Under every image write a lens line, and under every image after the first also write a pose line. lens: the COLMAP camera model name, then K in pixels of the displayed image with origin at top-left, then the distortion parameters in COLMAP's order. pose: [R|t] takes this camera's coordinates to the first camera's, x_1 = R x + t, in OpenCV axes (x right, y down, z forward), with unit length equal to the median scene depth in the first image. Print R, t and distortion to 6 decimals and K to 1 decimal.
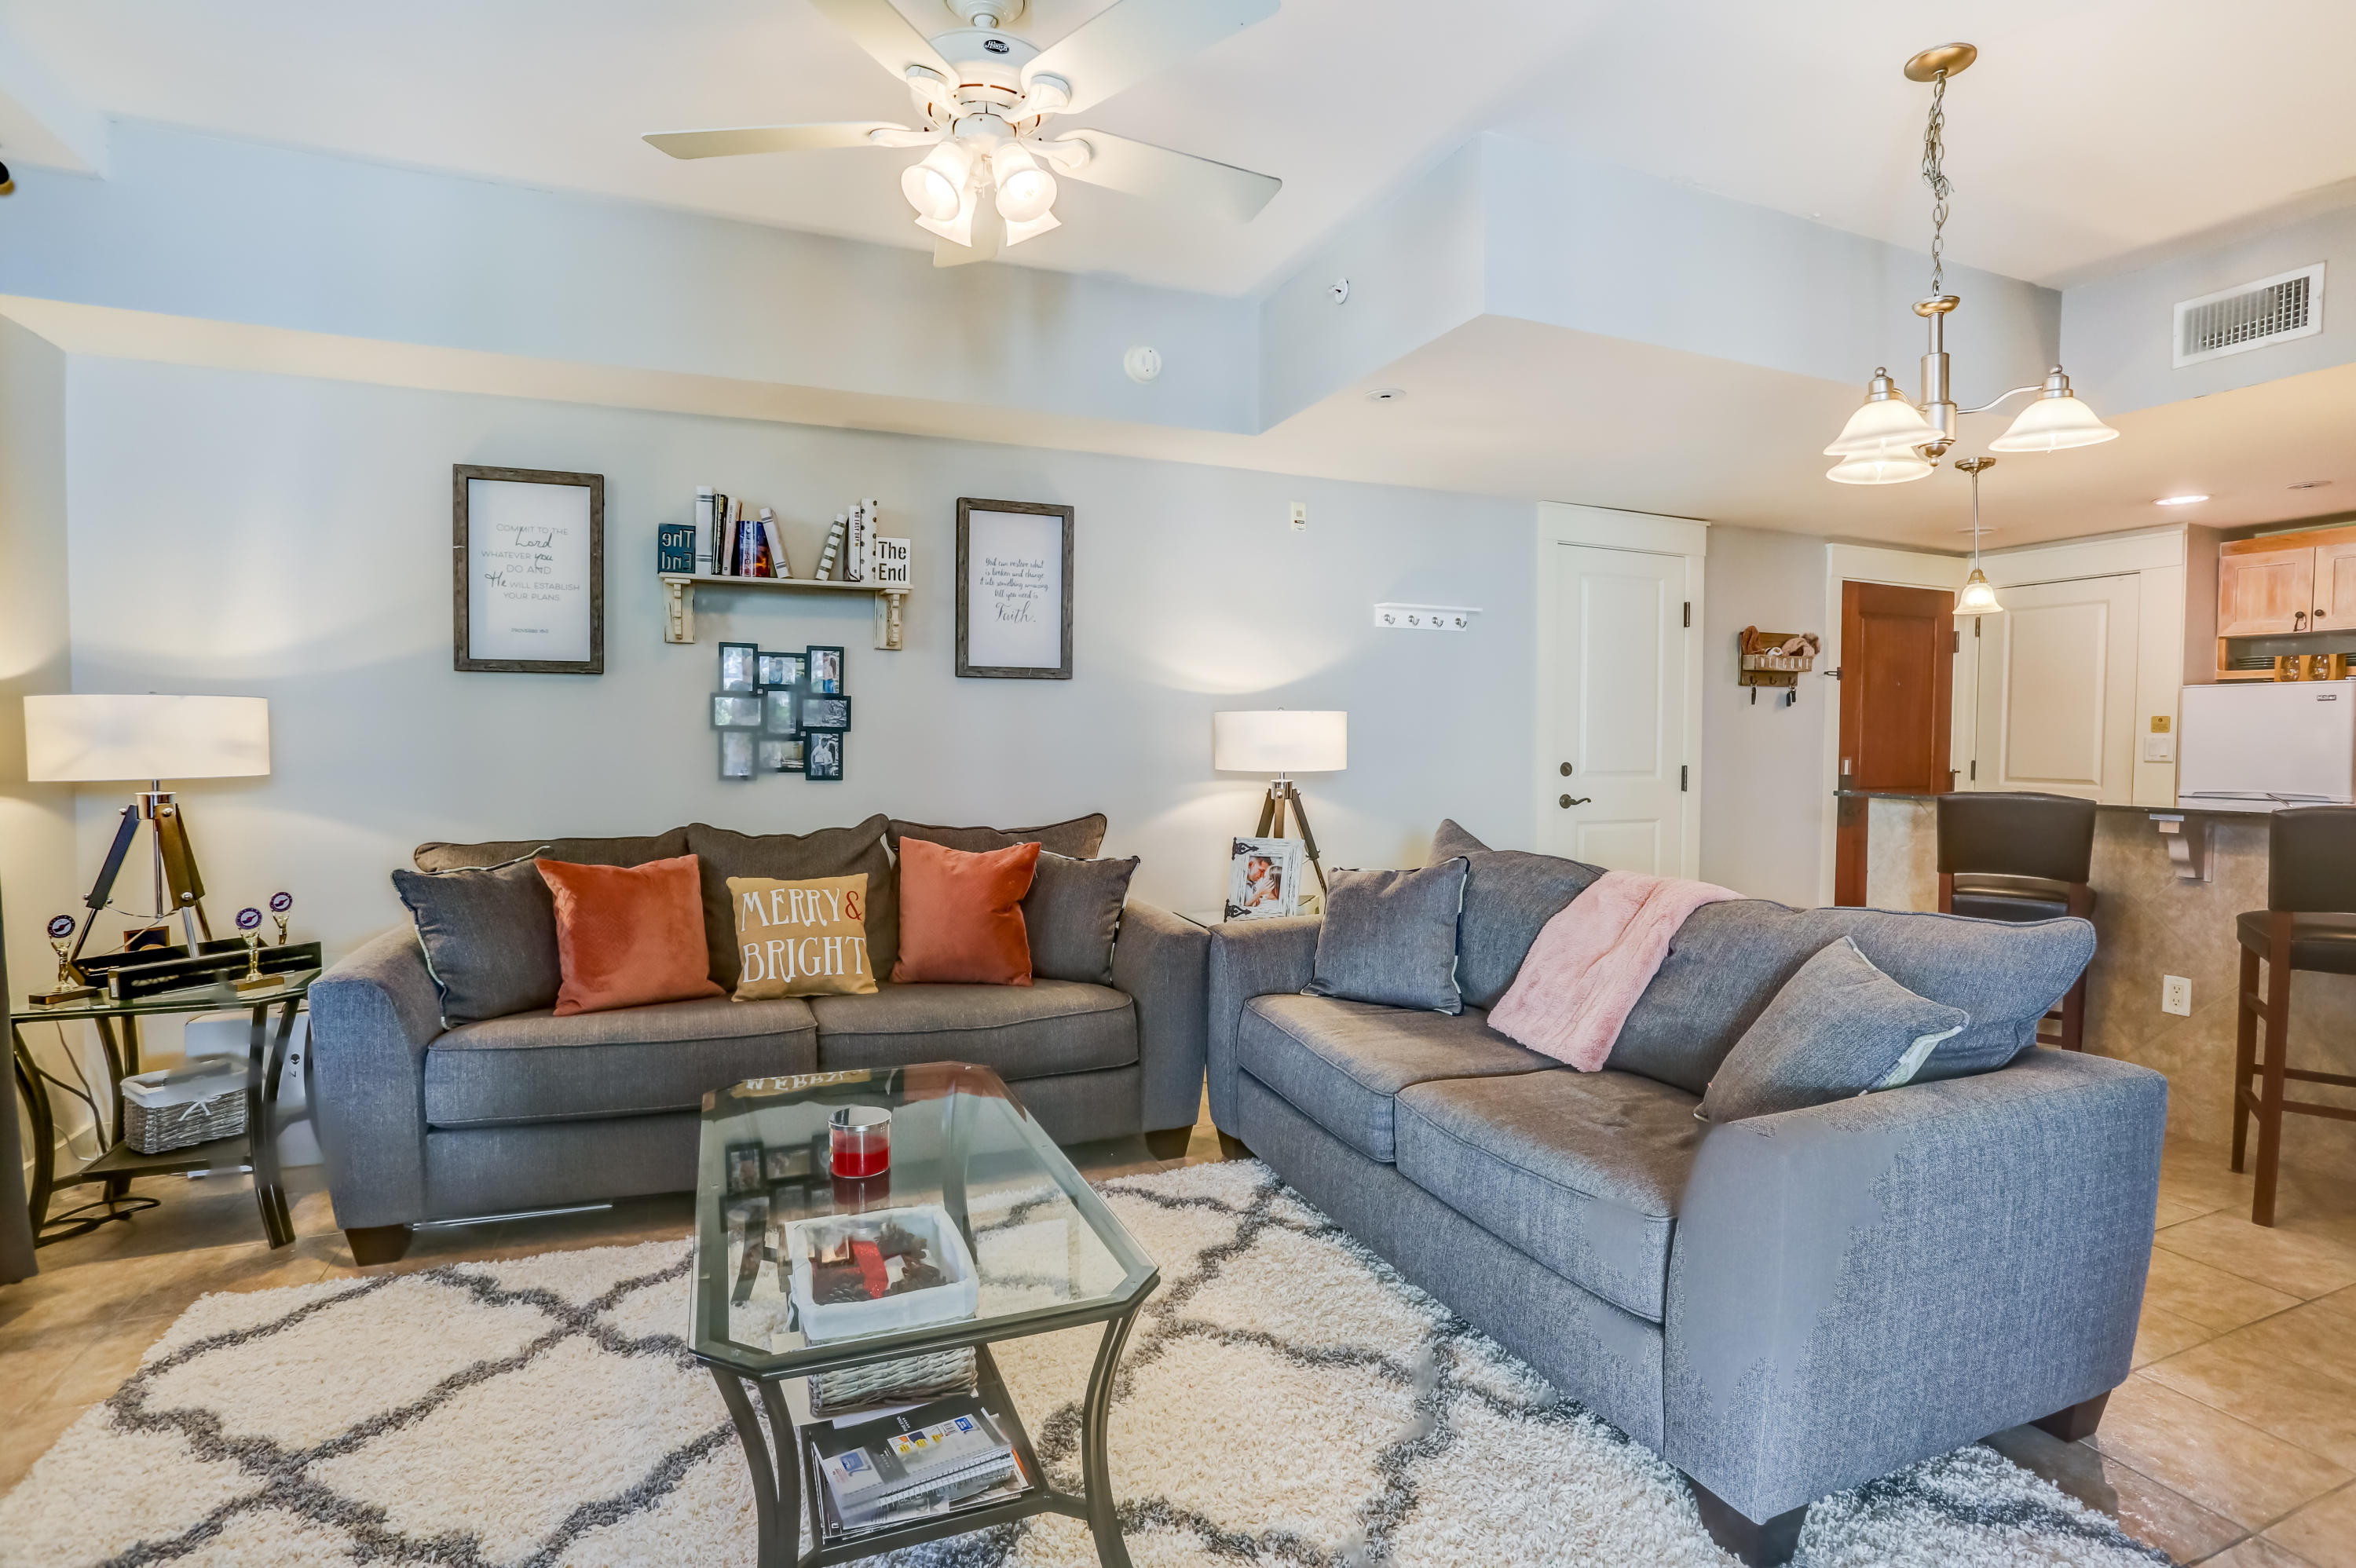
lens RADIAL K [[1148.6, 0, 1188.3], [0, 1148.6, 773.8], [0, 0, 1]] dist [-0.077240, 0.032792]
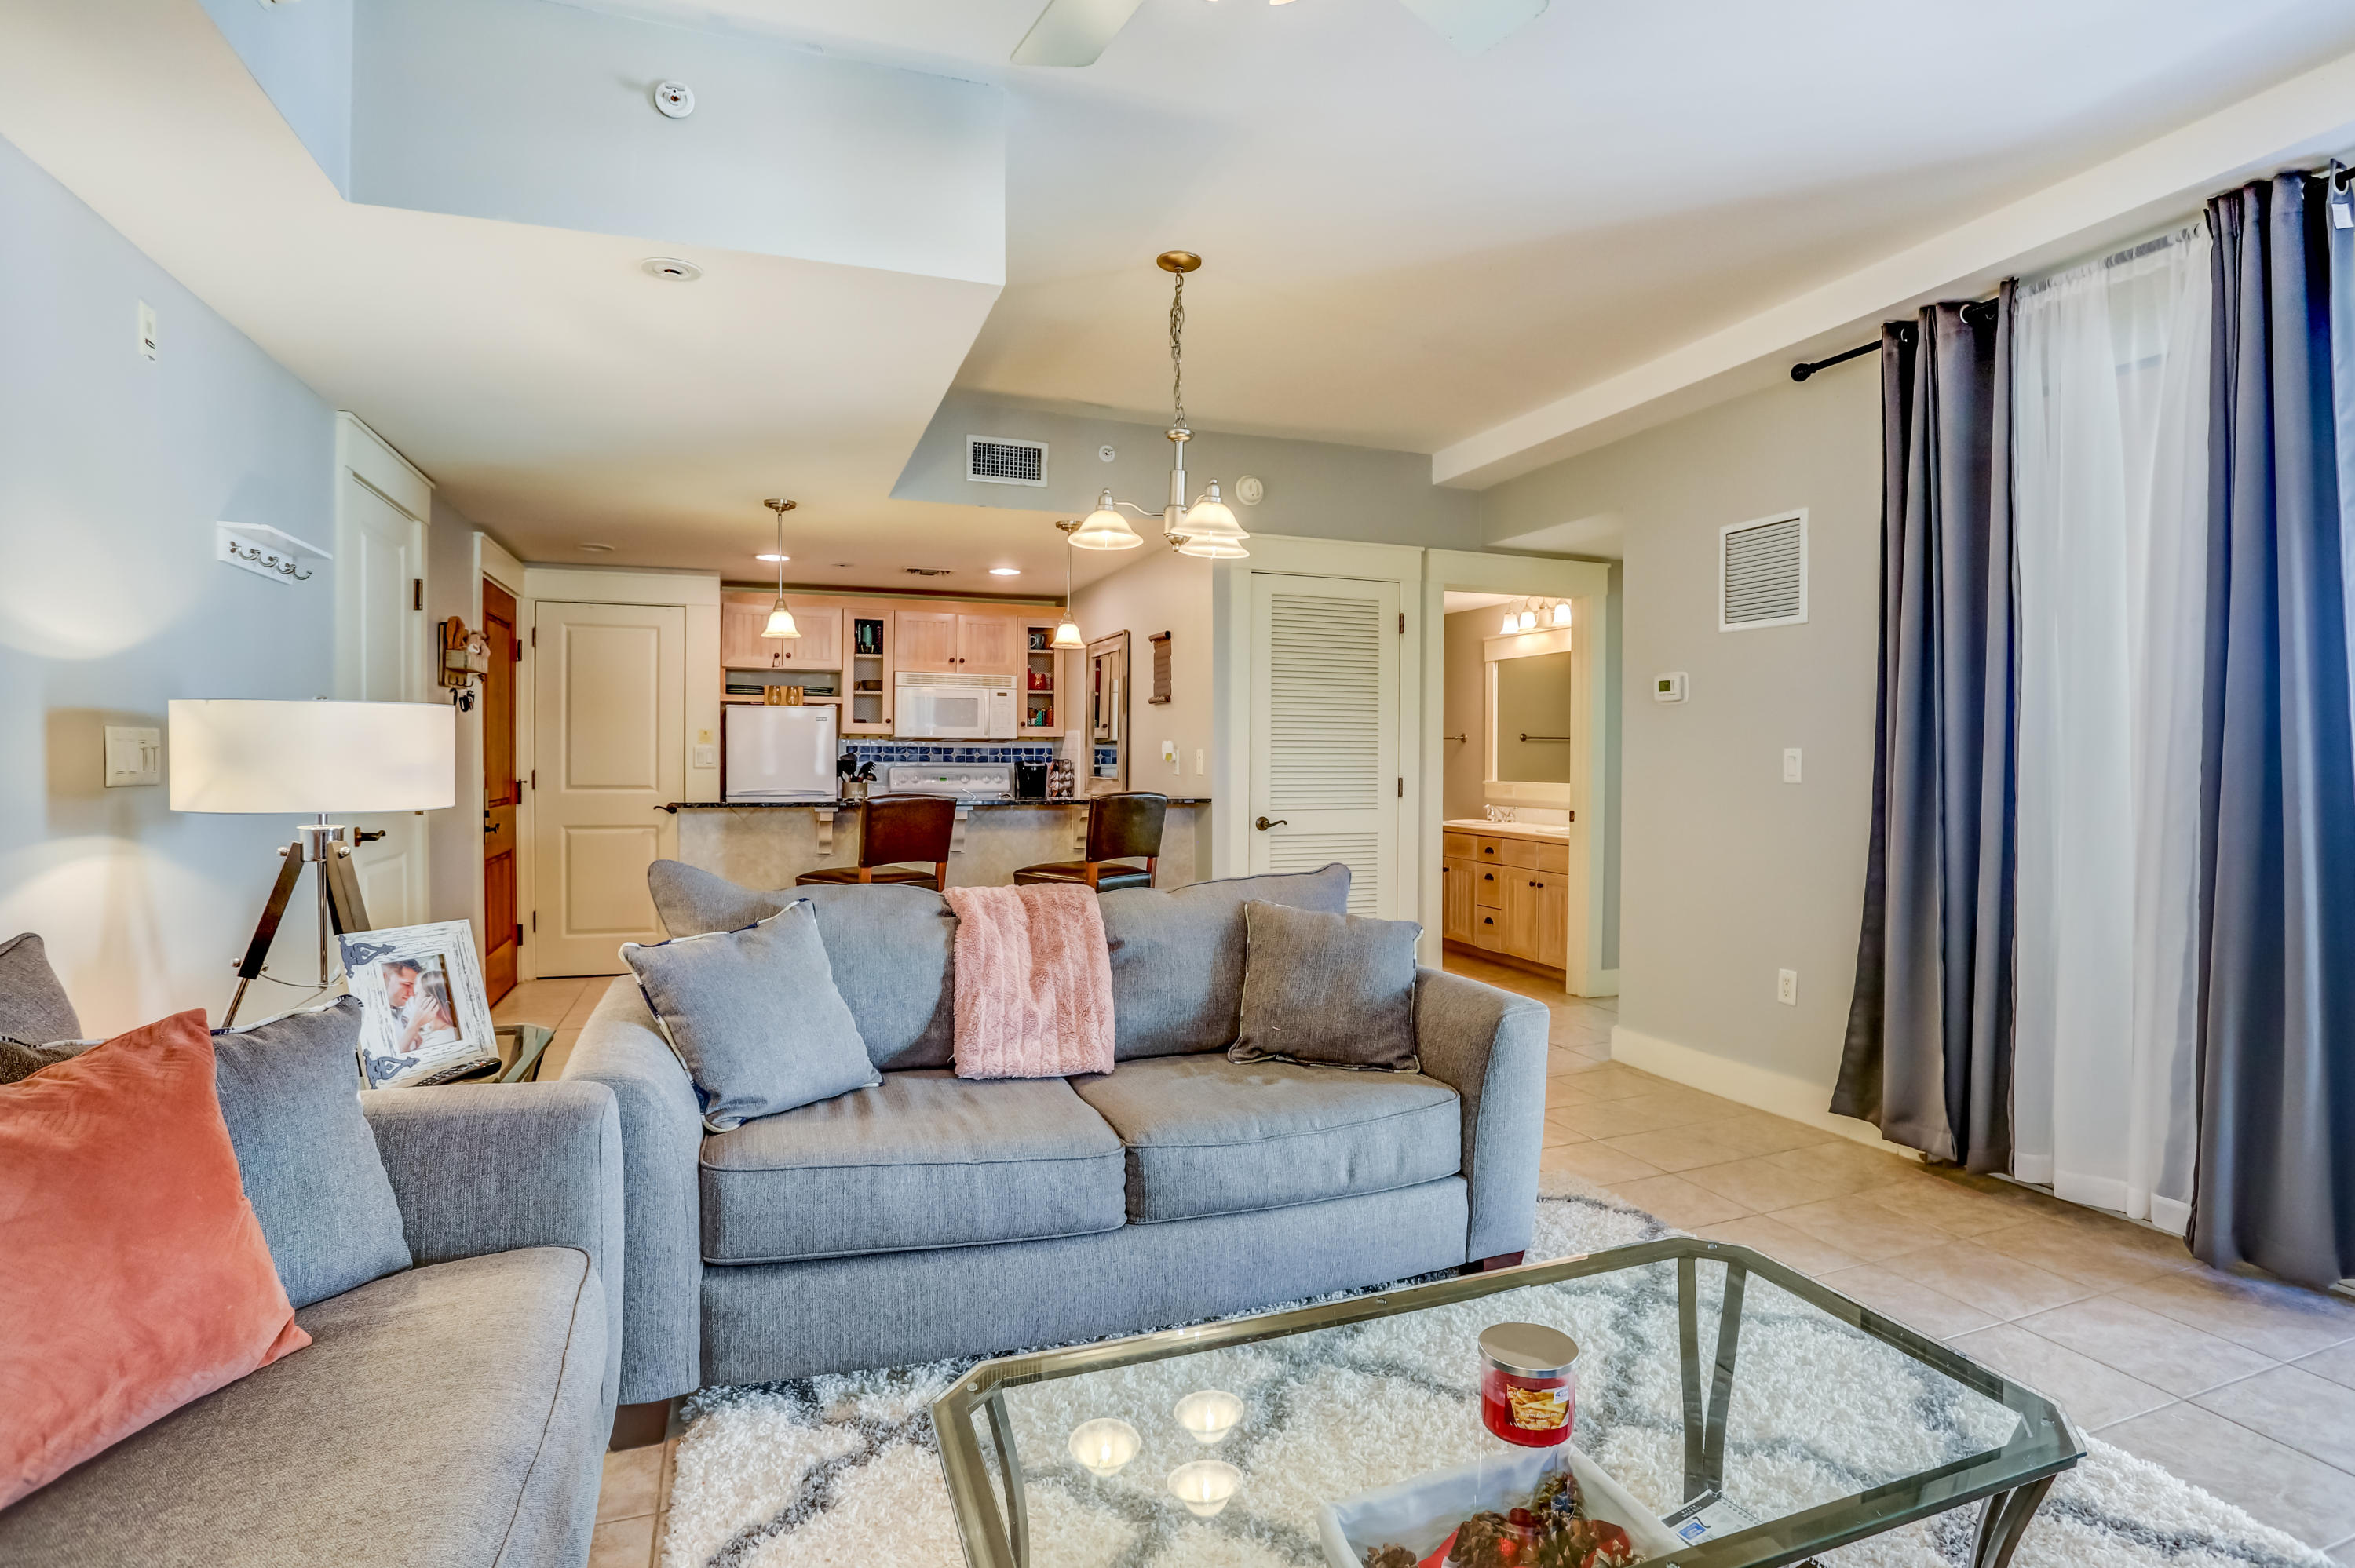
lens RADIAL K [[1175.1, 0, 1186.4], [0, 1175.1, 773.9], [0, 0, 1]] dist [-0.089371, 0.046614]
pose [[0.038880, -0.020337, 0.999037, -0.484917], [0.025562, 0.999486, 0.019351, -0.021421], [-0.998917, 0.024785, 0.039380, 0.594396]]
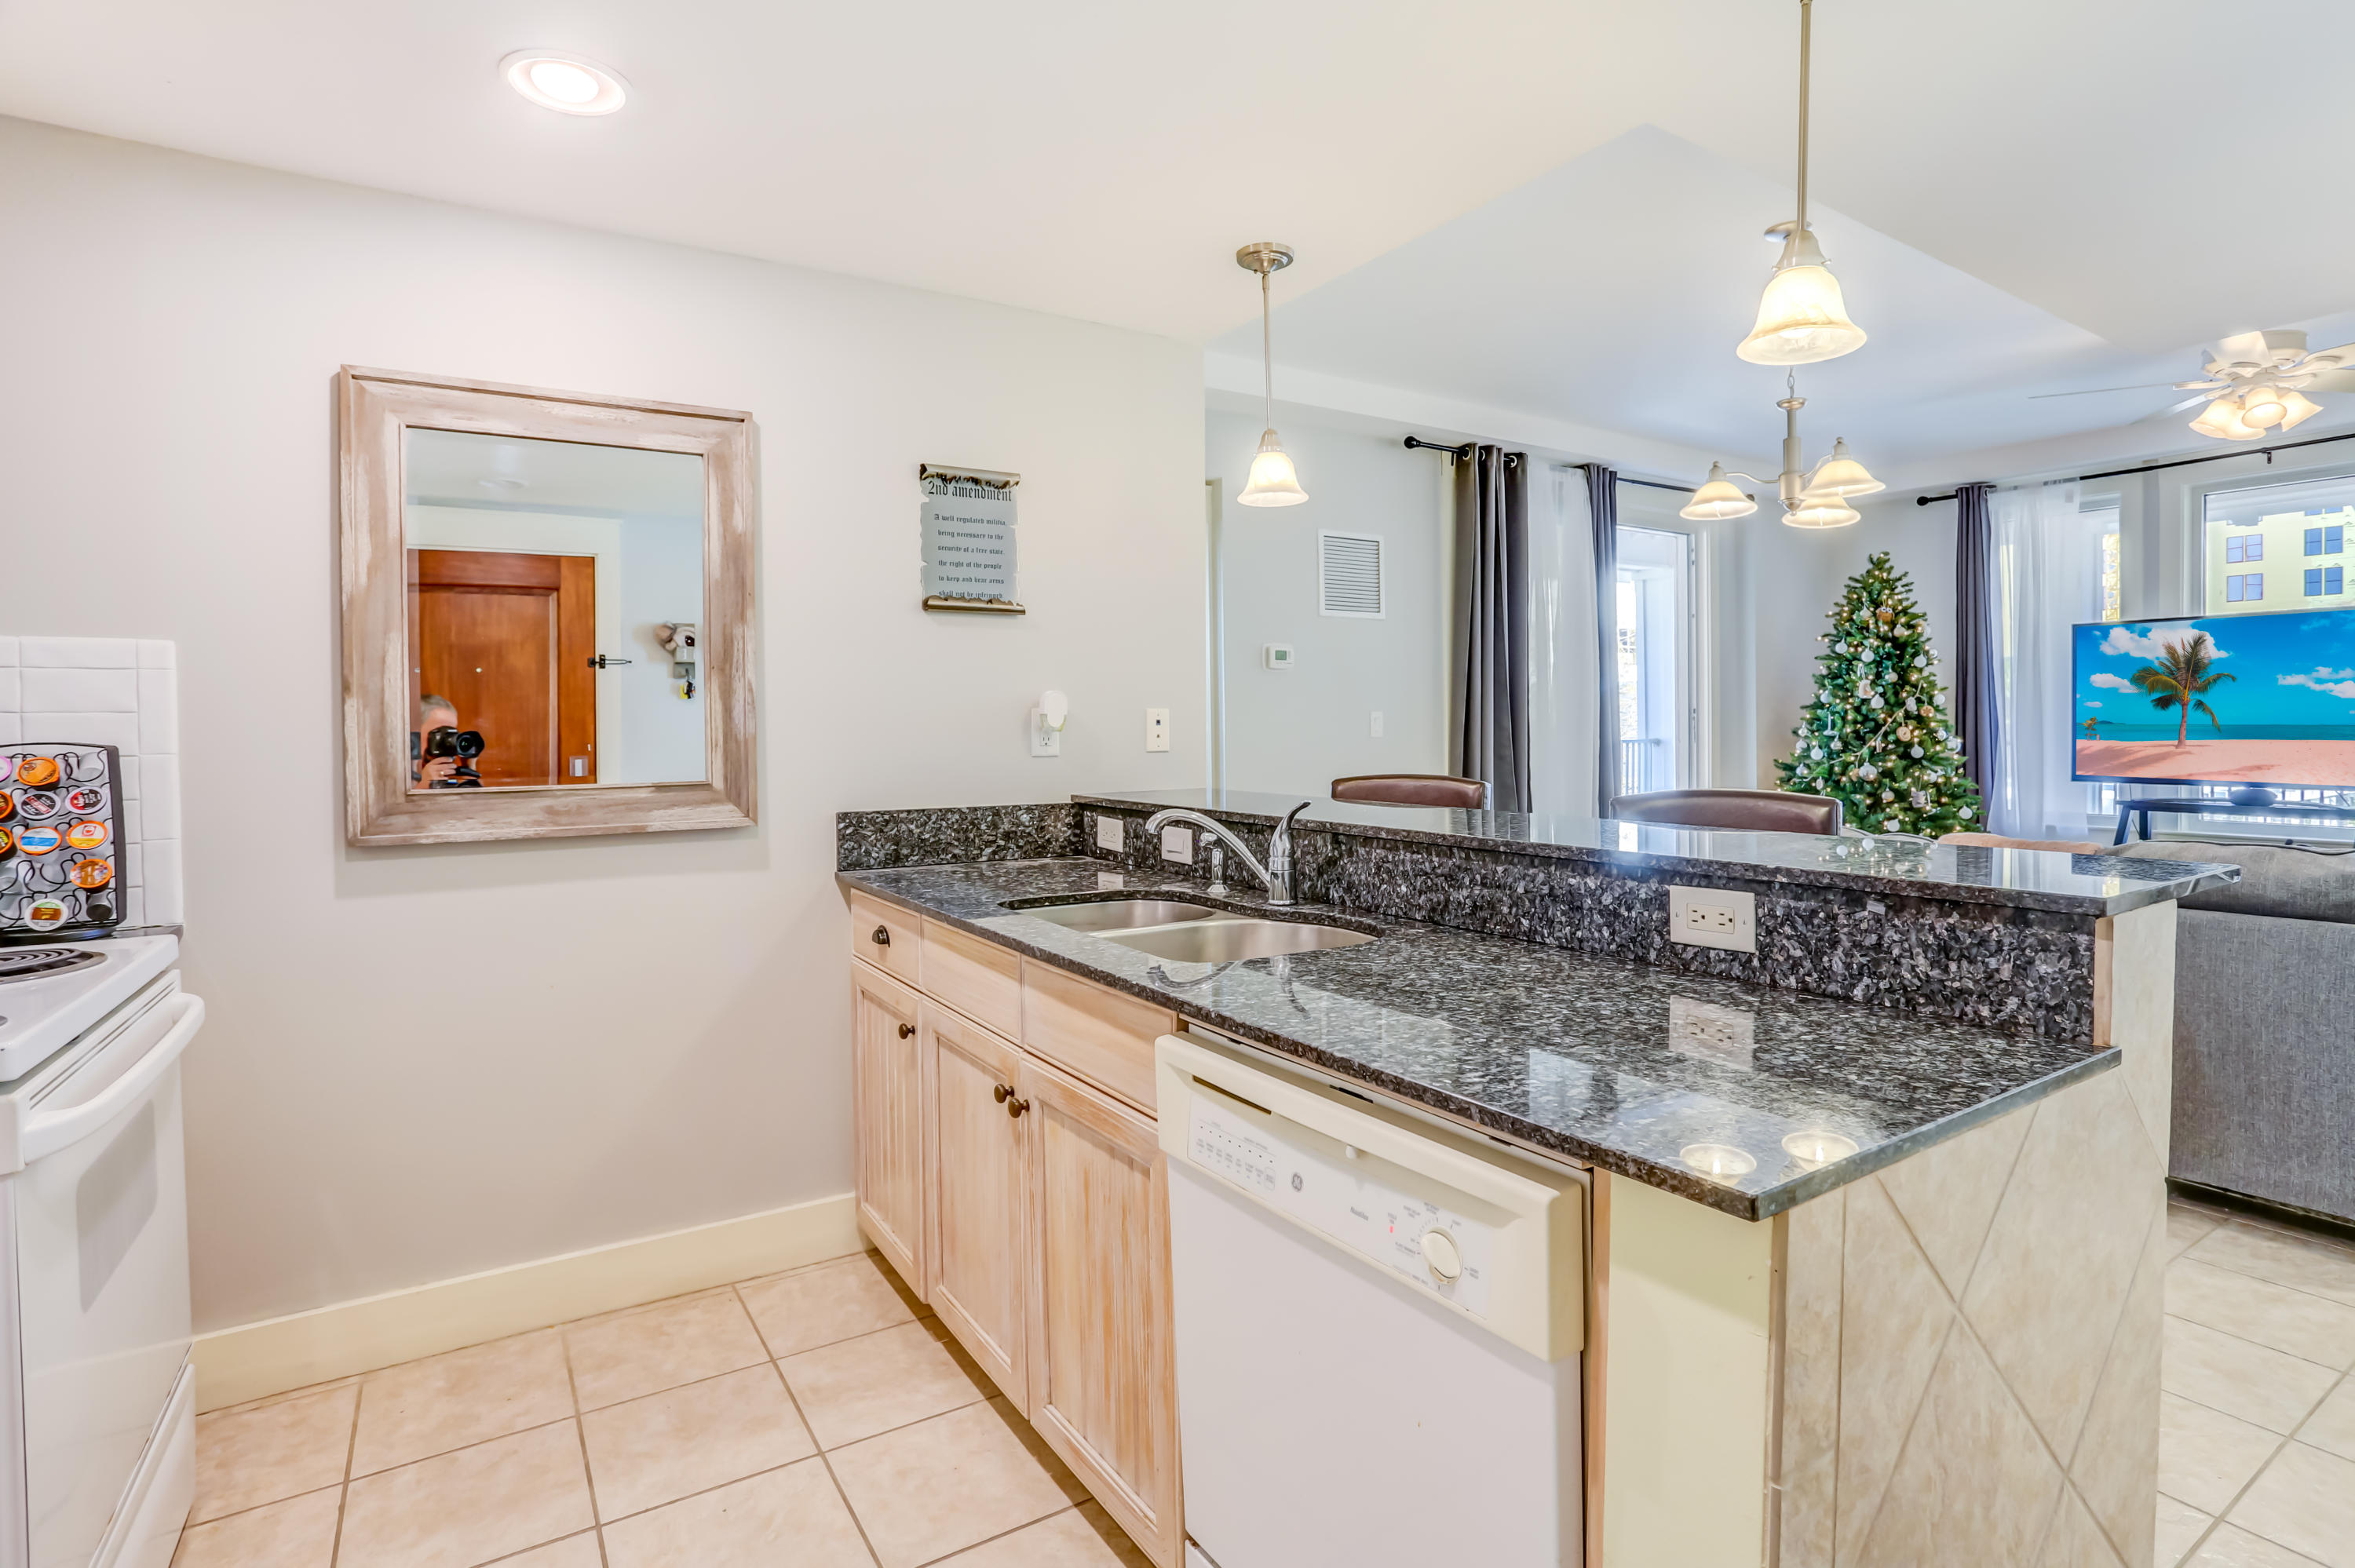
lens RADIAL K [[1153.8, 0, 1183.2], [0, 1153.8, 748.7], [0, 0, 1]] dist [-0.080596, 0.028116]
pose [[-0.985880, 0.007968, -0.167264, 1.052257], [-0.000426, 0.998745, 0.050090, -0.035698], [0.167453, 0.049454, -0.984639, 1.437763]]
